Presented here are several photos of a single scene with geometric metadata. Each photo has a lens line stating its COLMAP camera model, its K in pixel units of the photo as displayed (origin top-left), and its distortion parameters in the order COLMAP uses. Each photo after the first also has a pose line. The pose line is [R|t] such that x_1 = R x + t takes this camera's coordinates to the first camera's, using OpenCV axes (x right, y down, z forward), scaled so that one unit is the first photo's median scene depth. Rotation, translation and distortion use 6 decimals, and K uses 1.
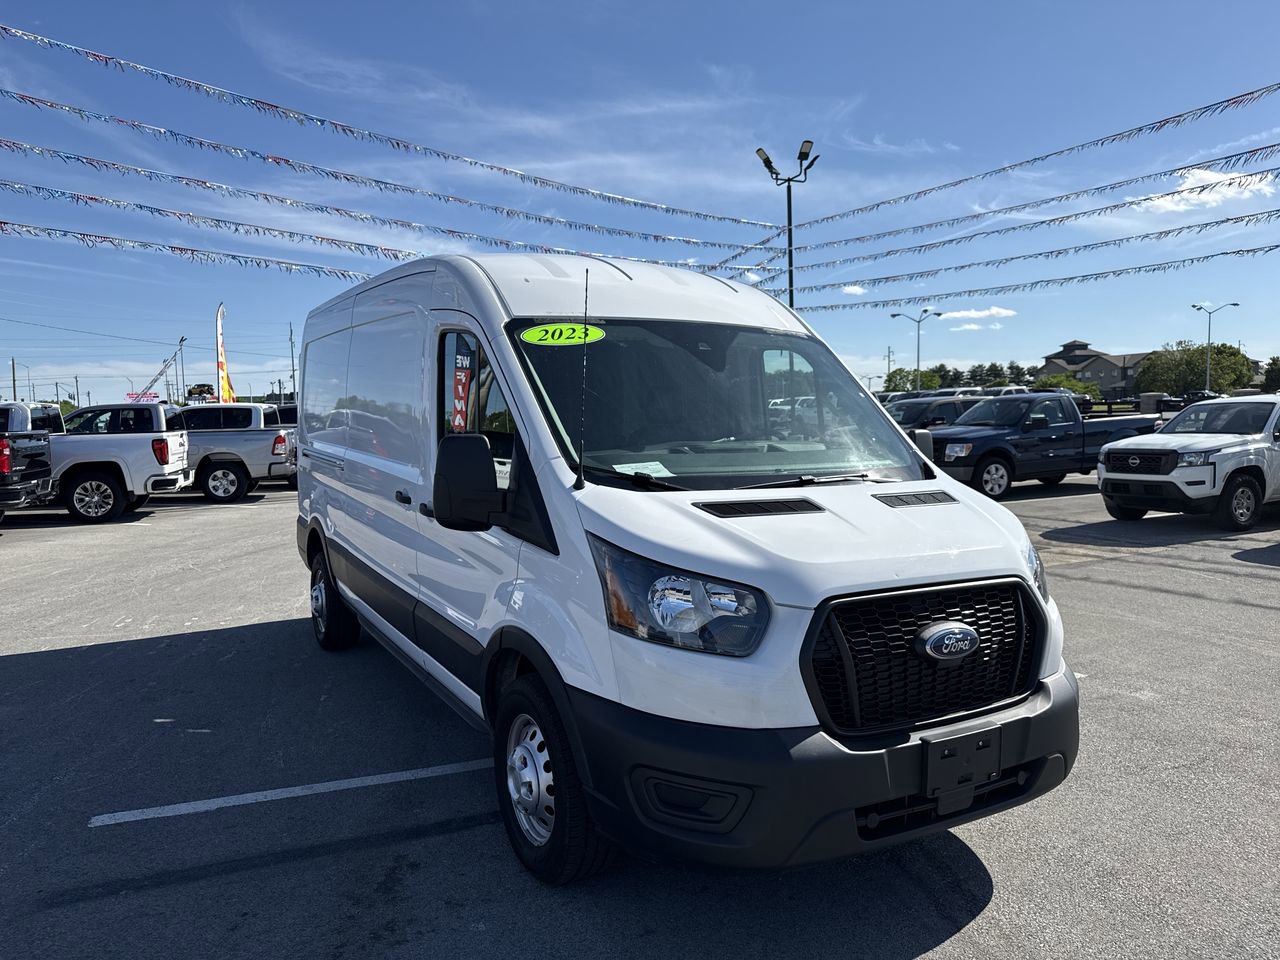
lens RADIAL K [[901.2, 0, 629.6], [0, 901.2, 482.9], [0, 0, 1]] dist [0.020778, -0.031524]
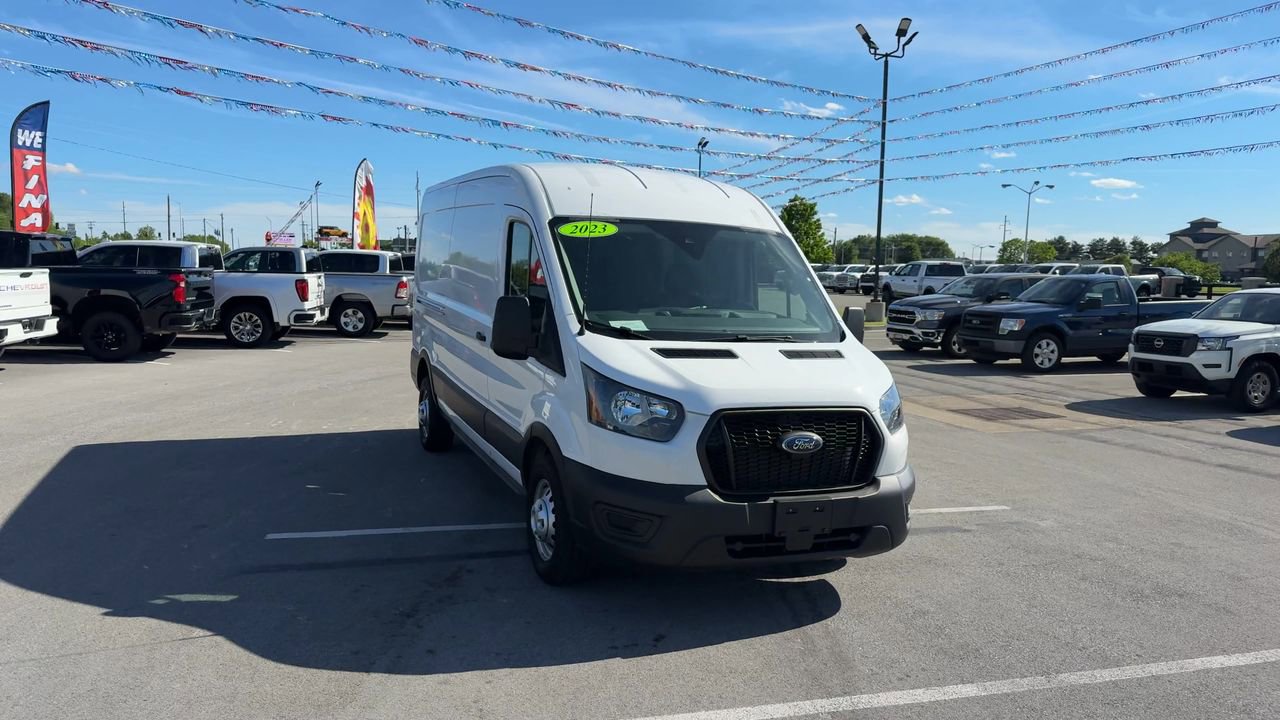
lens RADIAL K [[878.4, 0, 642.9], [0, 878.4, 379.3], [0, 0, 1]] dist [0.052903, -0.065904]
pose [[0.993288, 0.058466, -0.099800, 0.147654], [-0.053781, 0.997350, 0.049000, 0.002353], [0.102400, -0.043304, 0.993800, -0.360545]]
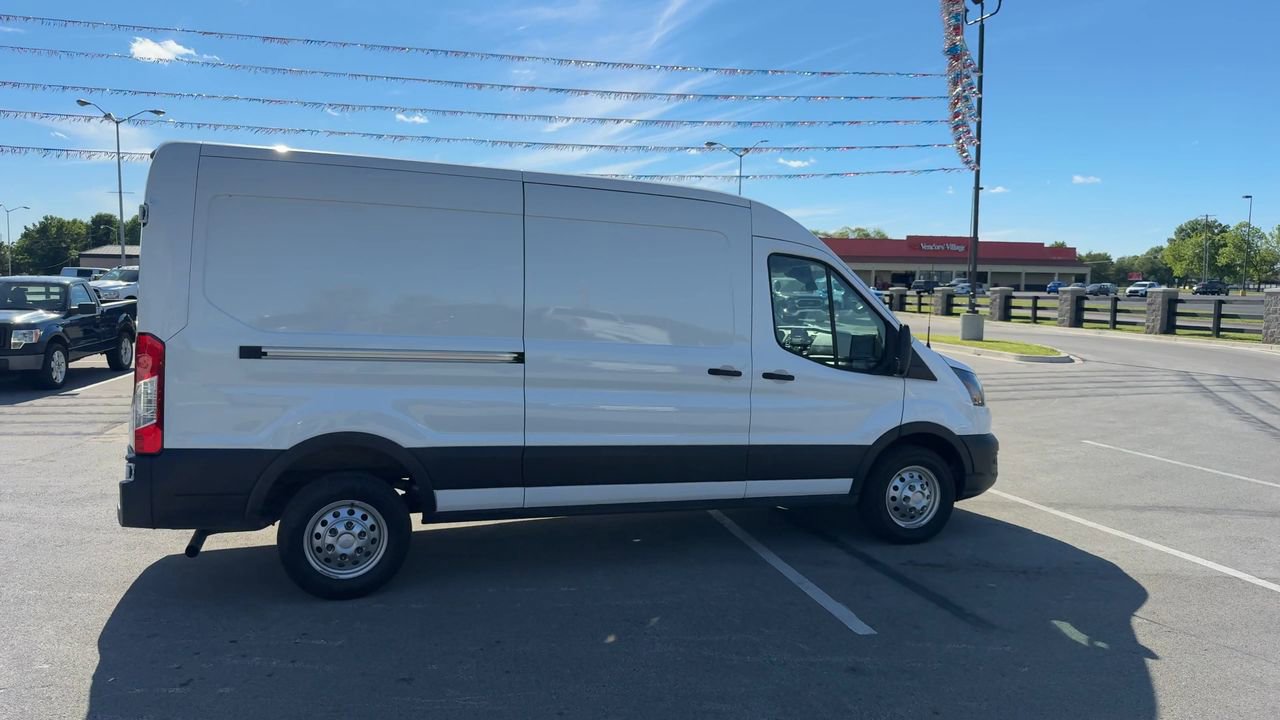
lens RADIAL K [[878.4, 0, 639.7], [0, 878.4, 357.2], [0, 0, 1]] dist [0.052903, -0.065904]
pose [[0.173052, -0.044880, 0.983890, -1.610328], [0.051127, 0.998024, 0.036532, -0.063317], [-0.983585, 0.043981, 0.175004, 0.939253]]
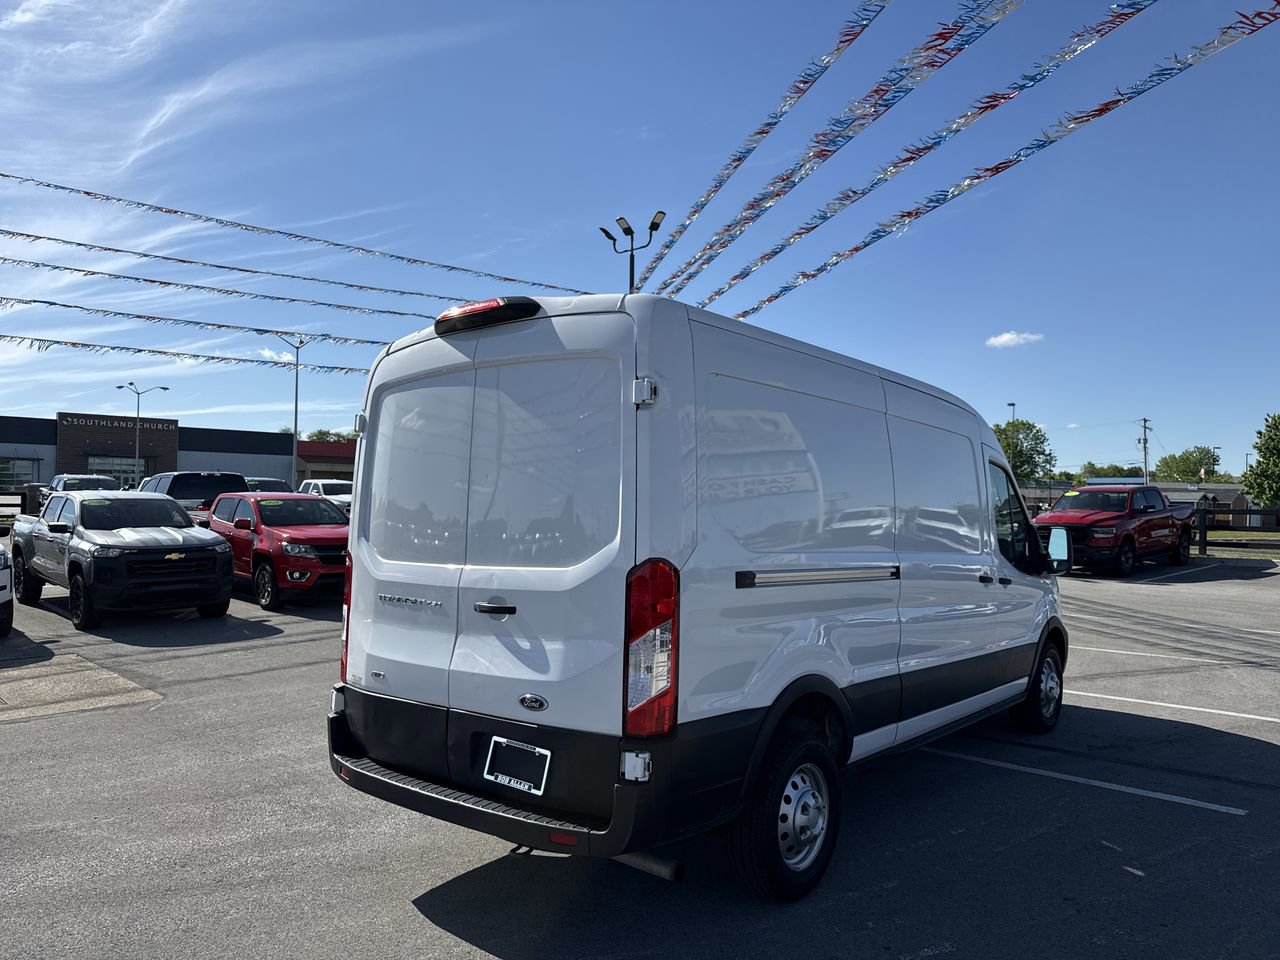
lens RADIAL K [[901.2, 0, 656.6], [0, 901.2, 464.6], [0, 0, 1]] dist [0.020778, -0.031524]
pose [[-0.377671, 0.060597, 0.923955, -1.352385], [0.060257, 0.997349, -0.040781, -0.132946], [-0.923977, 0.040273, -0.380322, 2.026616]]
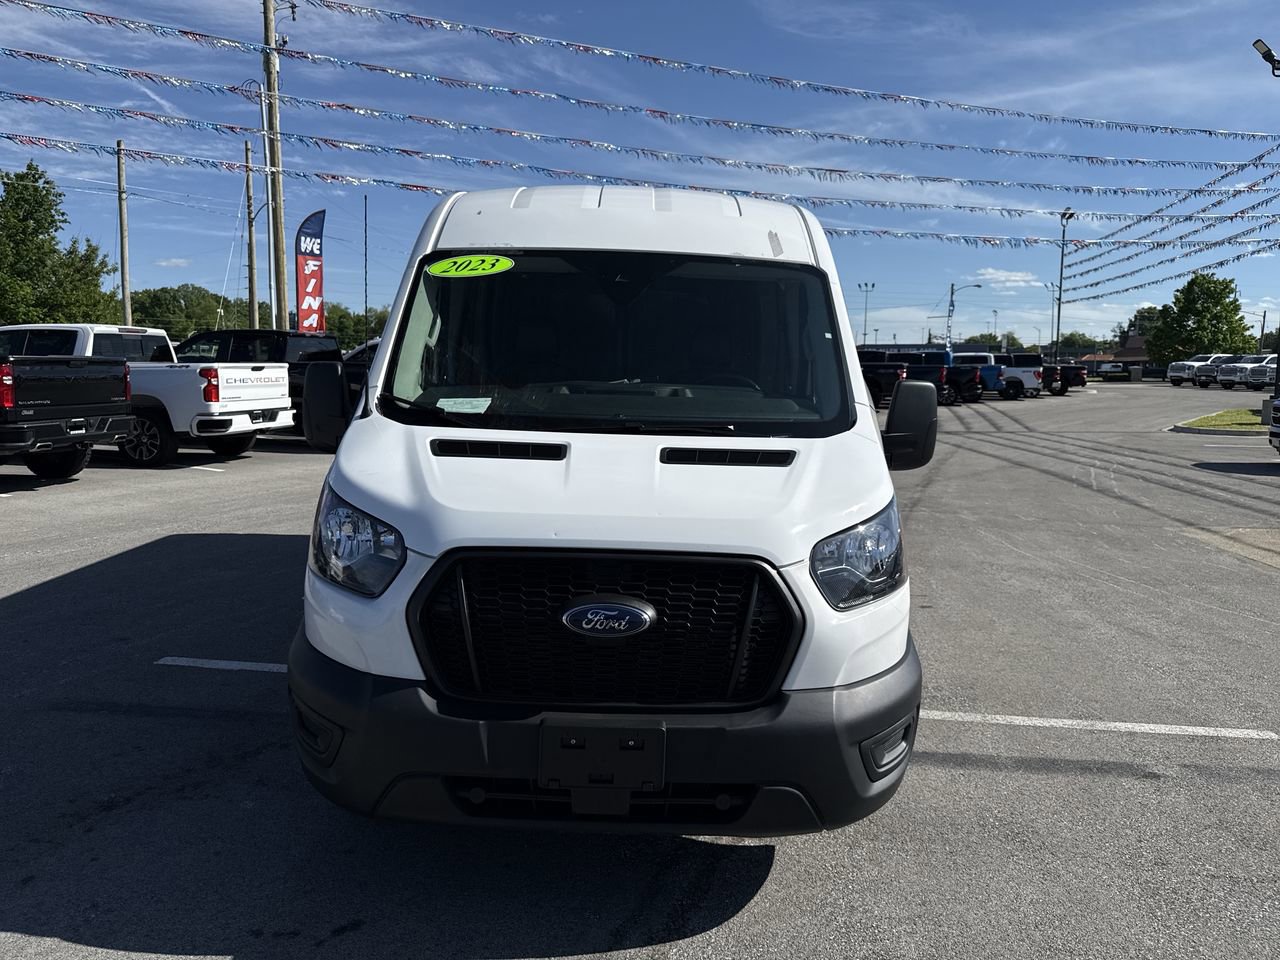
lens RADIAL K [[901.2, 0, 649.4], [0, 901.2, 474.4], [0, 0, 1]] dist [0.020778, -0.031524]
pose [[0.879078, 0.087261, -0.468623, 0.508917], [-0.064777, 0.995850, 0.063922, -0.010391], [0.472257, -0.025837, 0.881082, 0.180321]]
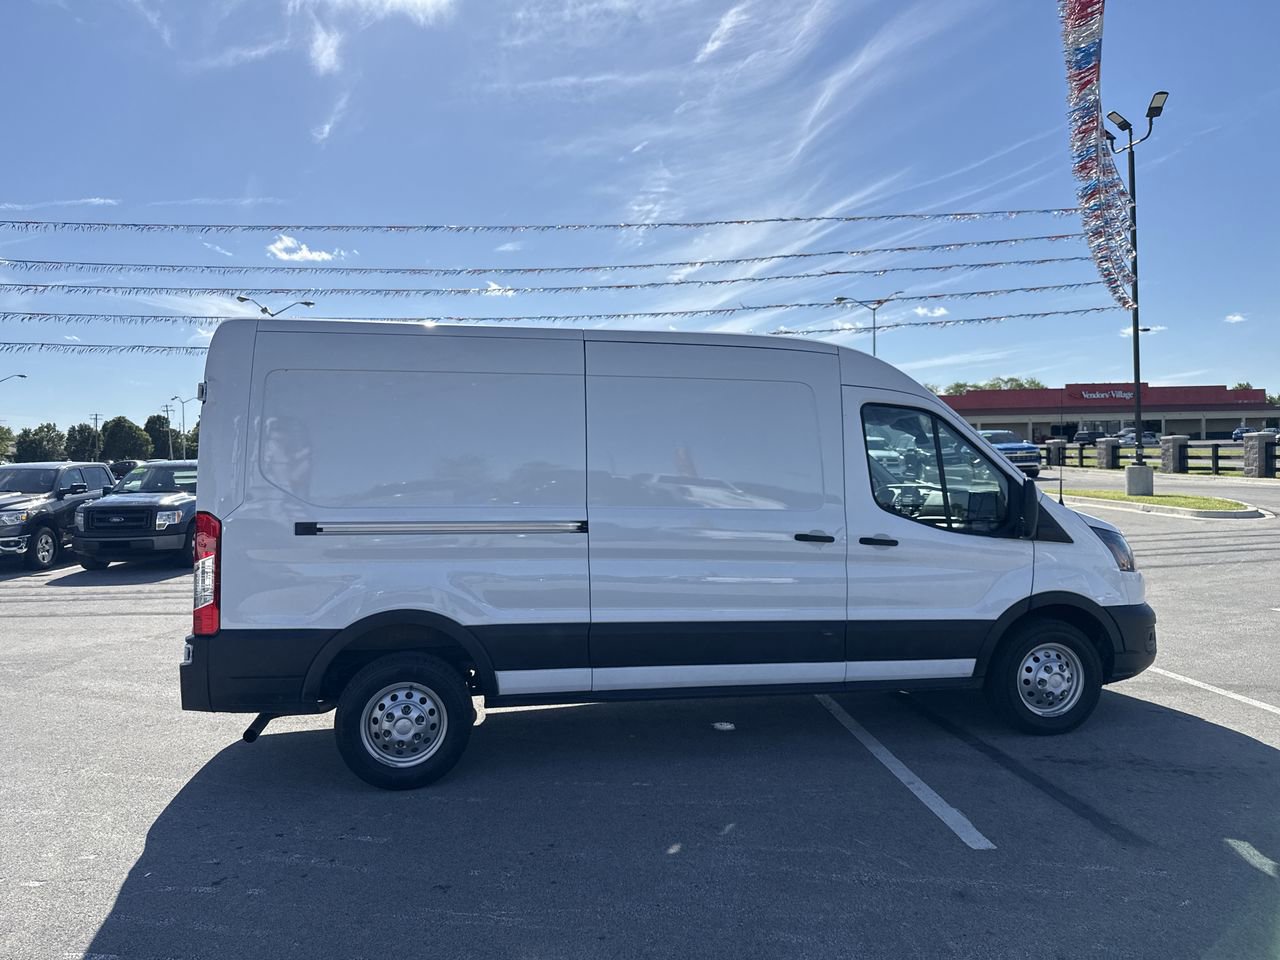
lens RADIAL K [[901.2, 0, 632.4], [0, 901.2, 469.8], [0, 0, 1]] dist [0.020778, -0.031524]
pose [[0.327548, 0.006754, 0.944811, -1.506534], [0.080034, 0.996182, -0.034867, -0.054261], [-0.941439, 0.087038, 0.325757, 0.873733]]
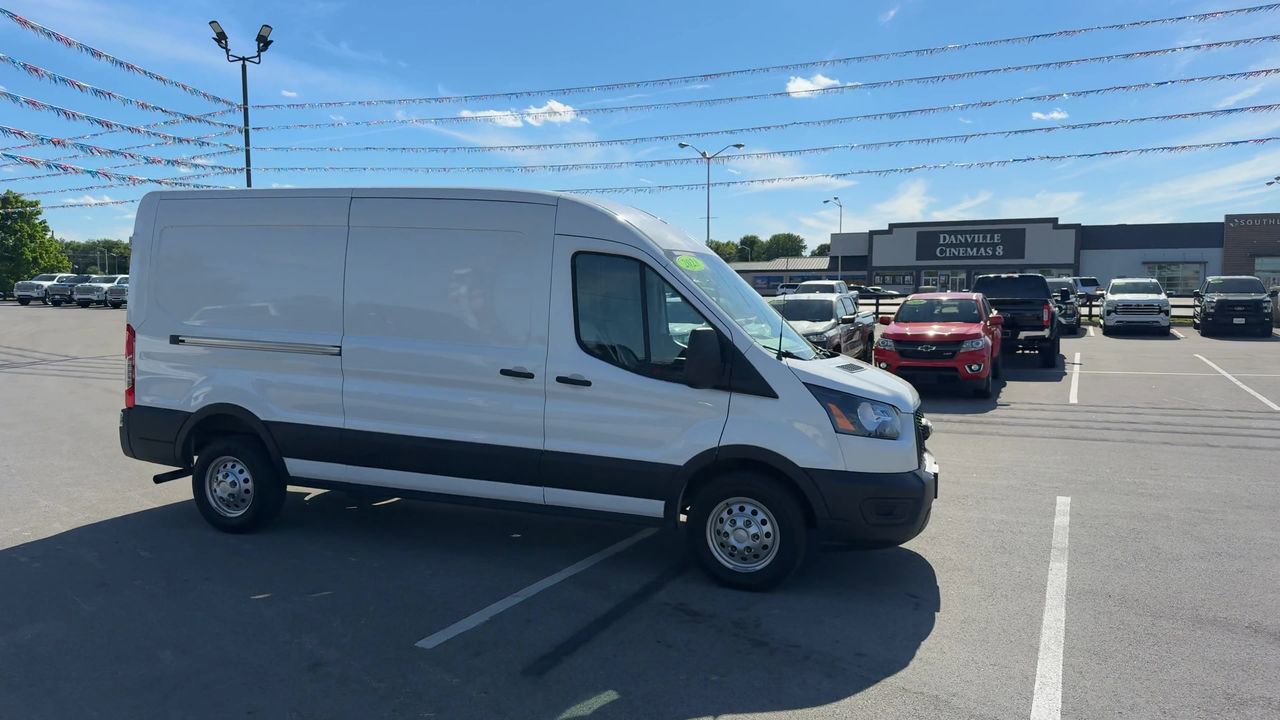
lens RADIAL K [[878.4, 0, 641.2], [0, 878.4, 365.5], [0, 0, 1]] dist [0.052903, -0.065904]
pose [[0.748063, -0.024517, 0.663175, -1.002671], [0.023252, 0.999672, 0.010728, -0.006008], [-0.663221, 0.007395, 0.748387, -0.075136]]
